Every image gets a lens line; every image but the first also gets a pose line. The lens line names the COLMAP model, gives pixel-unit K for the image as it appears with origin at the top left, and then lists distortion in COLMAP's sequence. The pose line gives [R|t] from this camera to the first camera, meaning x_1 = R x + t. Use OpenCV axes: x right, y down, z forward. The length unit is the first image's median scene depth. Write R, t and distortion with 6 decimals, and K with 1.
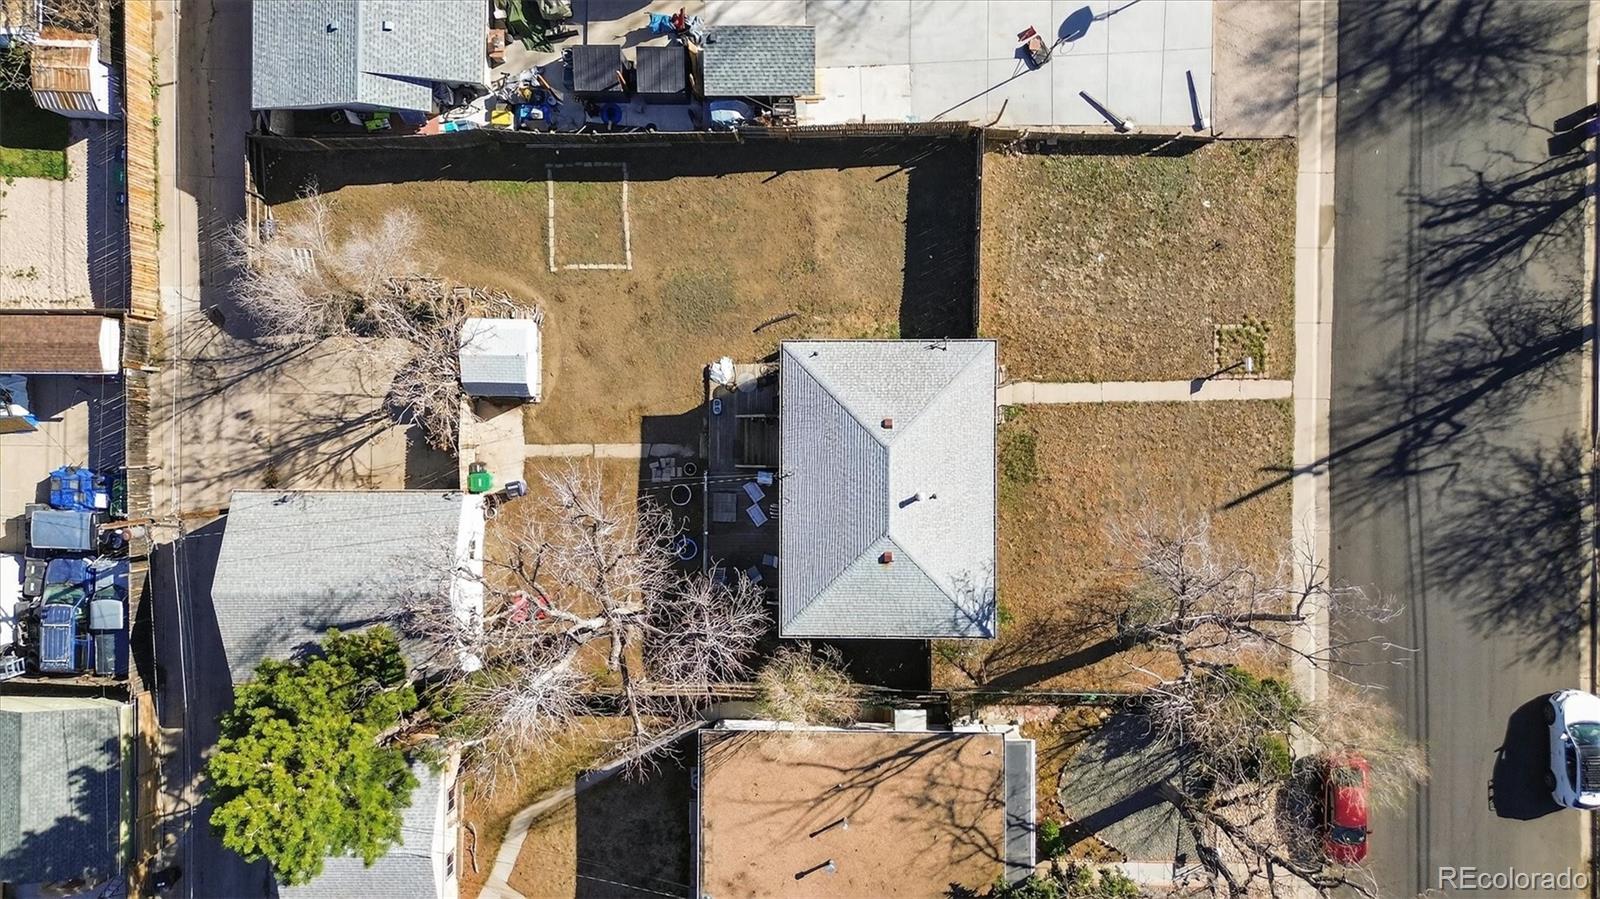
lens RADIAL K [[1130.1, 0, 810.7], [0, 1130.1, 452.6], [0, 0, 1]] dist [0.057750, -0.047251]
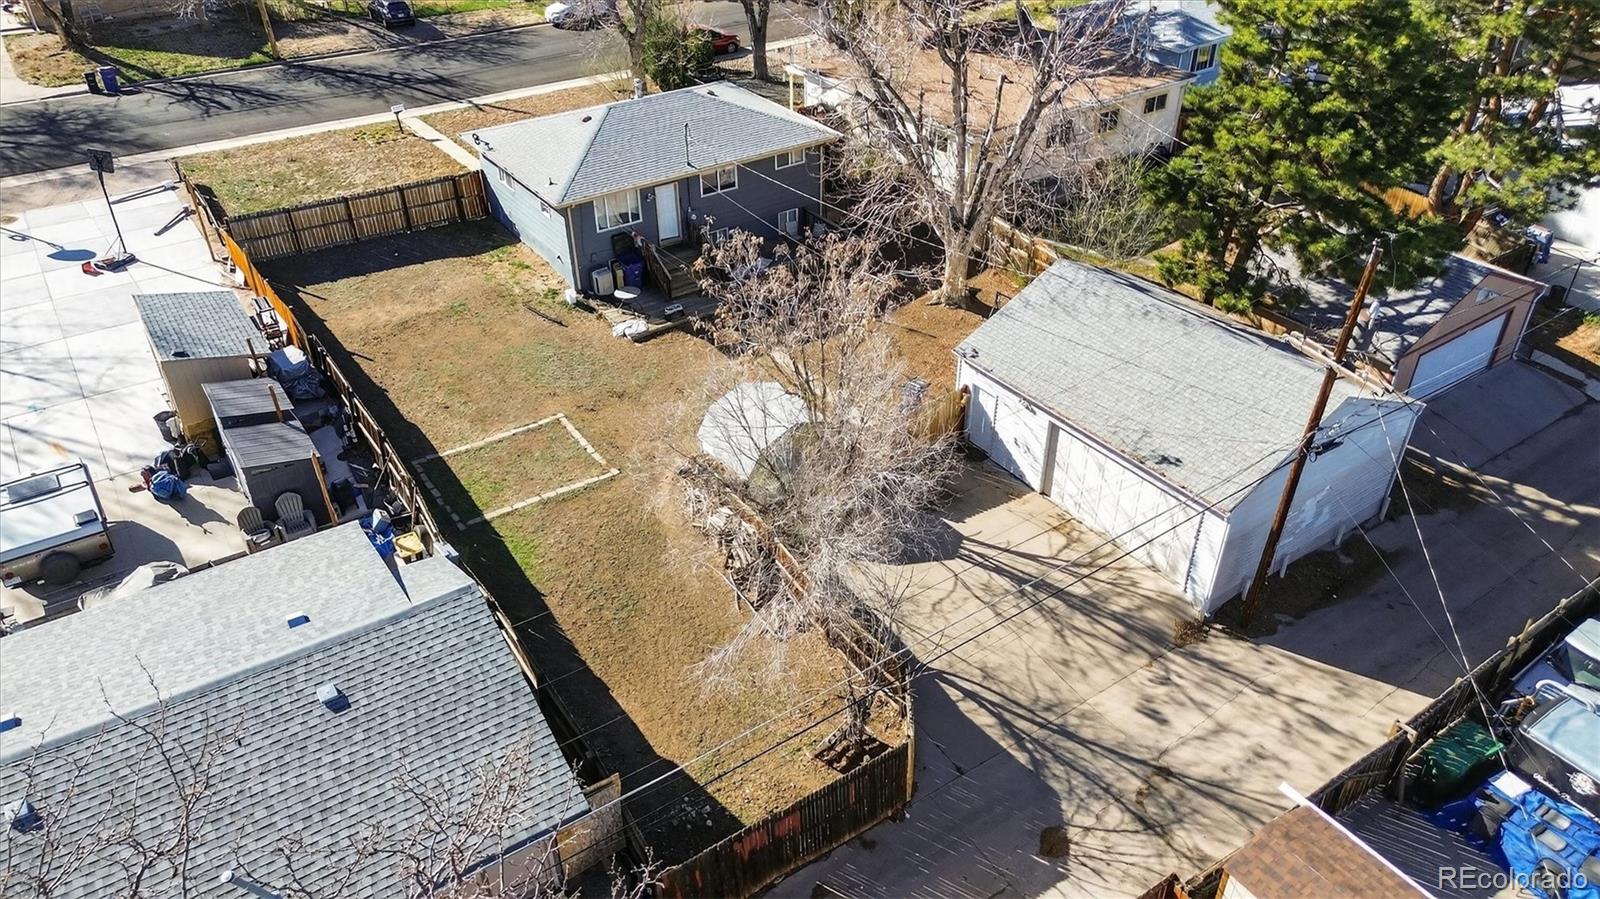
lens RADIAL K [[1130.1, 0, 810.7], [0, 1130.1, 452.6], [0, 0, 1]] dist [0.057750, -0.047251]
pose [[-0.578999, -0.446212, 0.682389, -0.738947], [0.815165, -0.333546, 0.473554, -0.378489], [0.016302, 0.830447, 0.556859, 0.647087]]
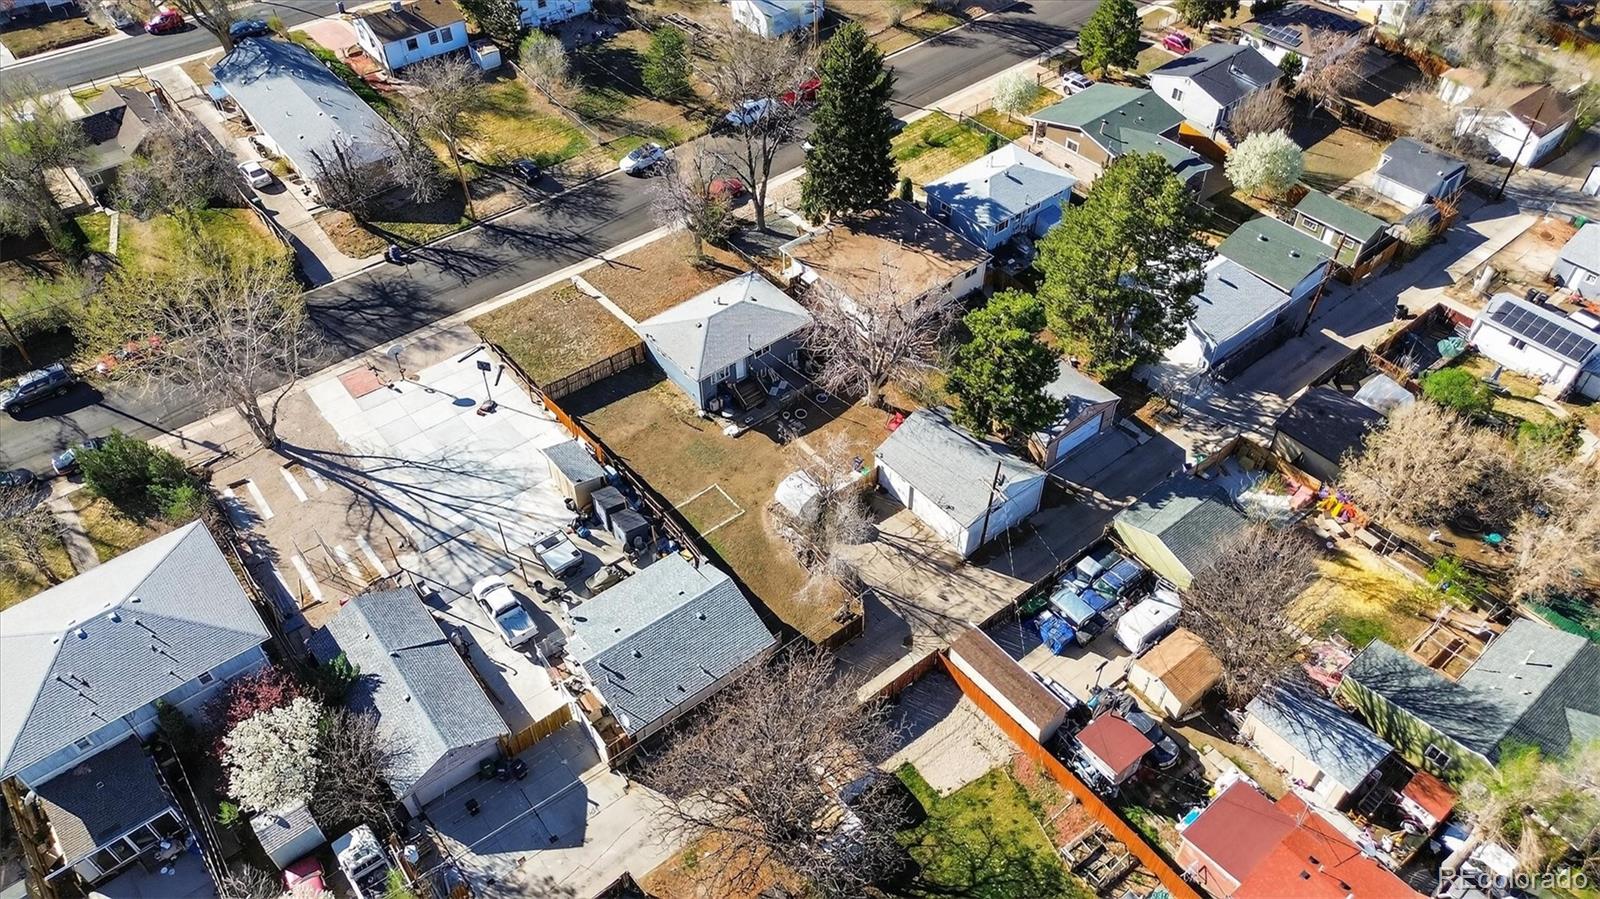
lens RADIAL K [[1130.1, 0, 810.7], [0, 1130.1, 452.6], [0, 0, 1]] dist [0.057750, -0.047251]
pose [[-0.639434, -0.528422, 0.558475, -1.184582], [0.768659, -0.455381, 0.449212, -0.801118], [0.016945, 0.716518, 0.697363, -0.210076]]
